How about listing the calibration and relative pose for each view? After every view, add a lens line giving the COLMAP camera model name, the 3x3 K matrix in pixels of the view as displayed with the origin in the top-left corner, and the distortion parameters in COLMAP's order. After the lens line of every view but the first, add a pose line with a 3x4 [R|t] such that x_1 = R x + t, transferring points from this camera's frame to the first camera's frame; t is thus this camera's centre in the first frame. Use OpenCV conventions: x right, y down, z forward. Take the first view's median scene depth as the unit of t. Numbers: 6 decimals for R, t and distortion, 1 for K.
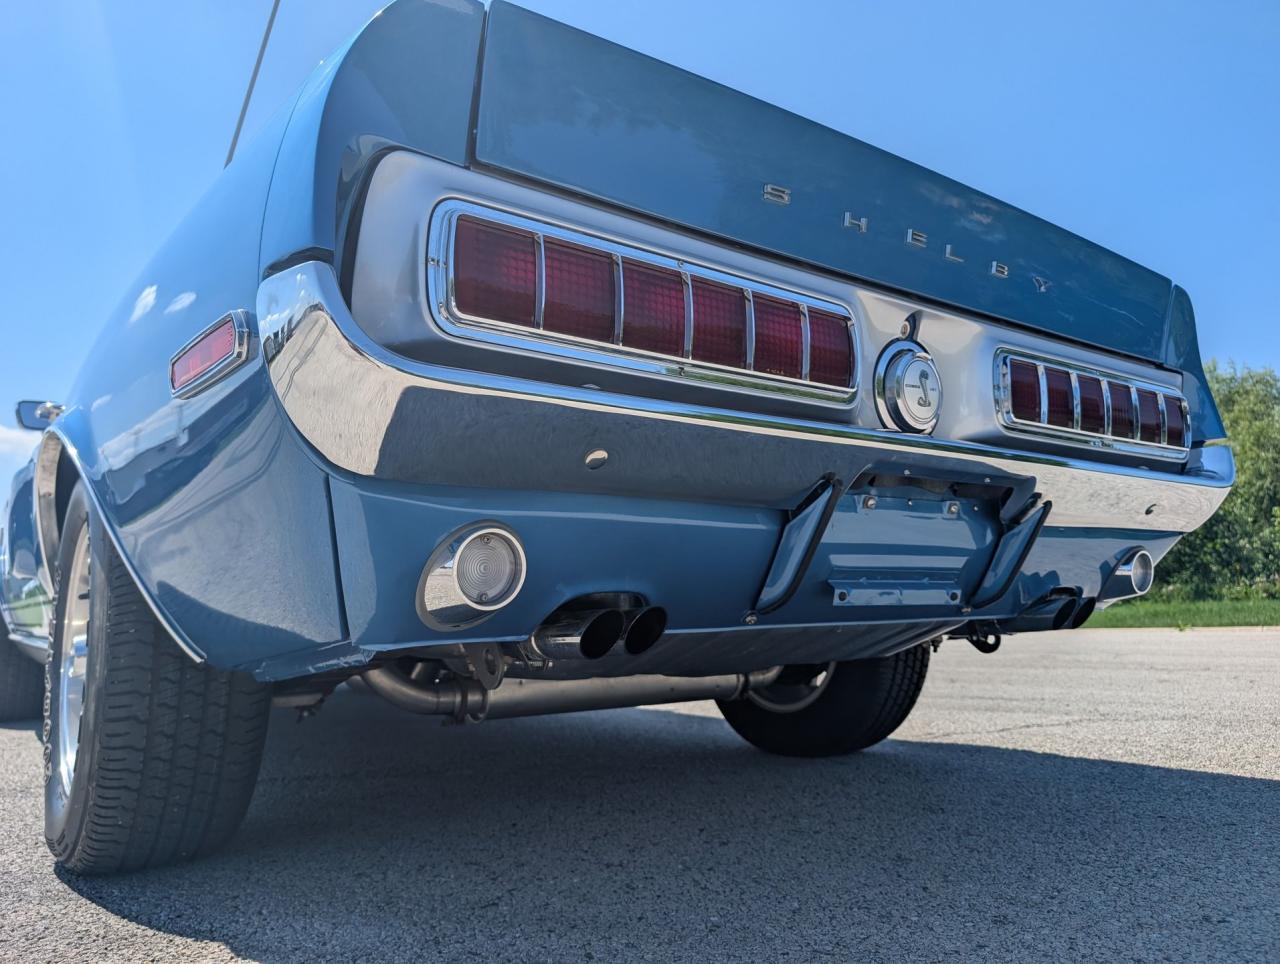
lens RADIAL K [[972.5, 0, 640.0], [0, 972.5, 482.0], [0, 0, 1]] dist [0.003786, 0.001014]
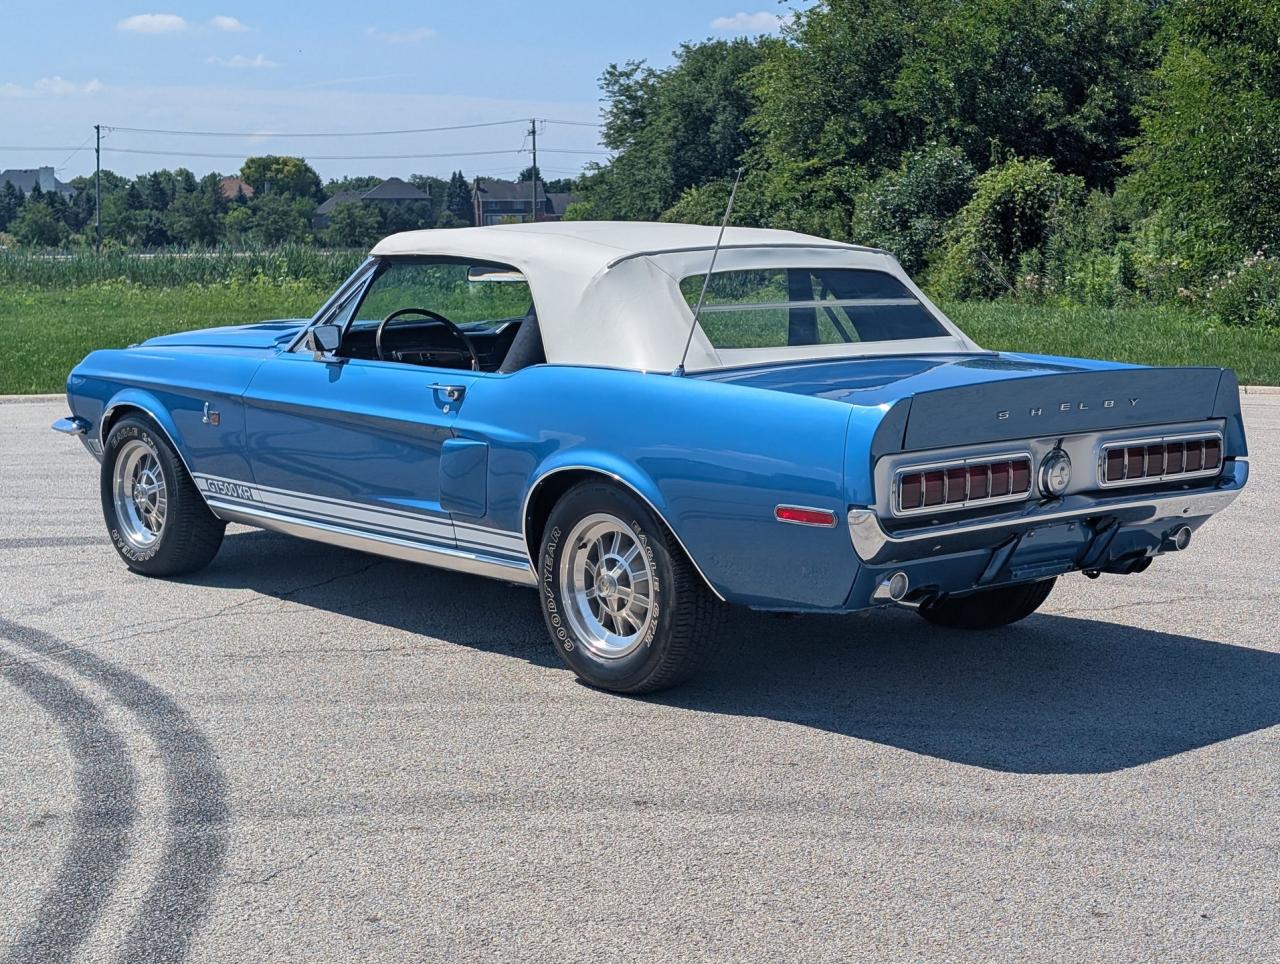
lens RADIAL K [[2142.8, 0, 640.0], [0, 2142.8, 482.0], [0, 0, 1]] dist [0.272531, -1.169260]
pose [[0.996934, 0.016331, 0.076525, -0.940749], [-0.034792, 0.968502, 0.246563, -1.170304], [-0.070088, -0.248470, 0.966101, -3.334963]]
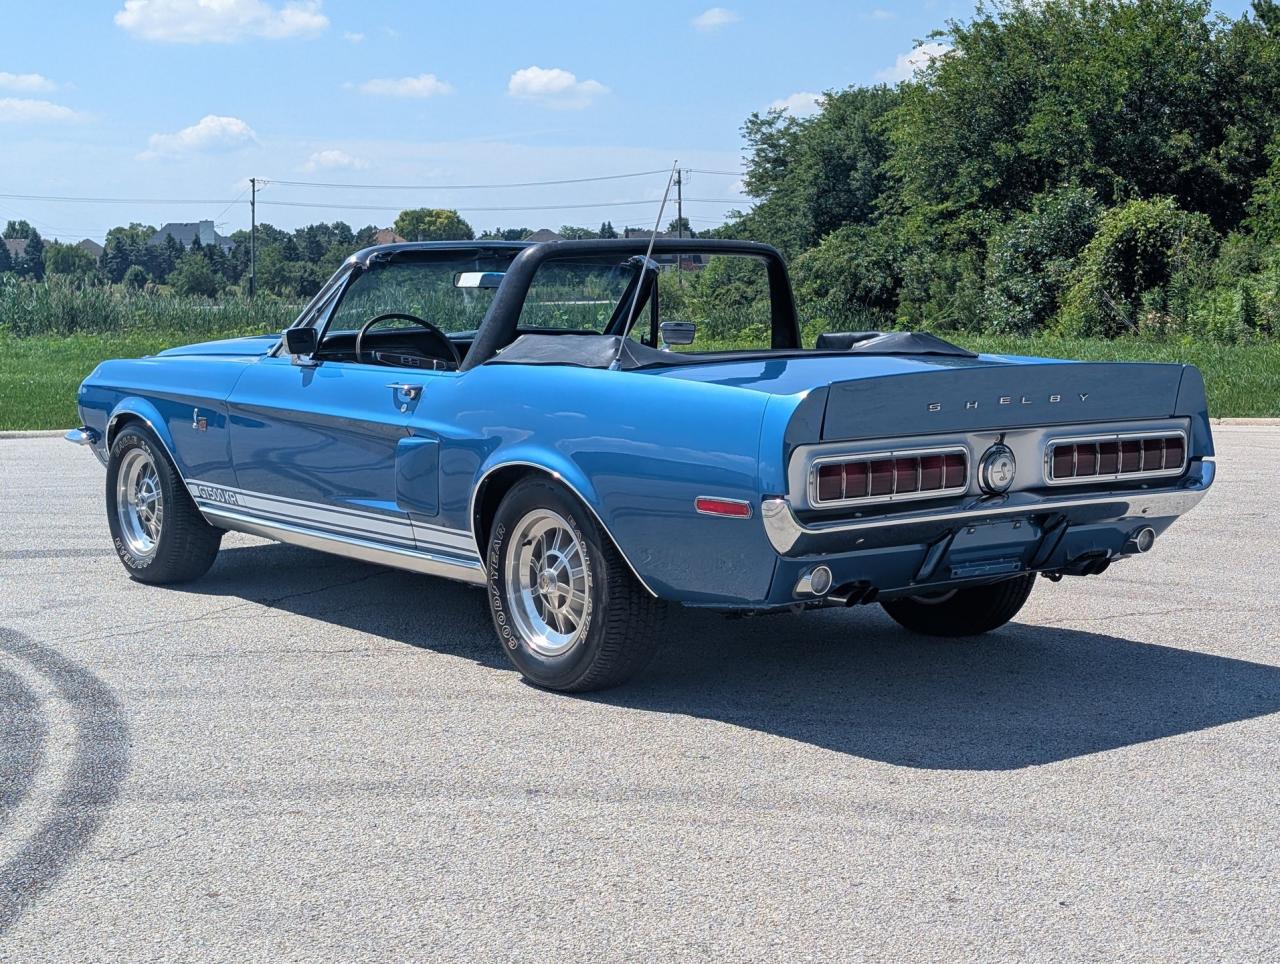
lens RADIAL K [[2142.8, 0, 640.0], [0, 2142.8, 482.0], [0, 0, 1]] dist [0.272531, -1.169260]
pose [[0.999755, 0.021273, 0.006064, -0.483877], [-0.022093, 0.973857, 0.226086, -1.058772], [-0.001096, -0.226165, 0.974088, -3.331048]]
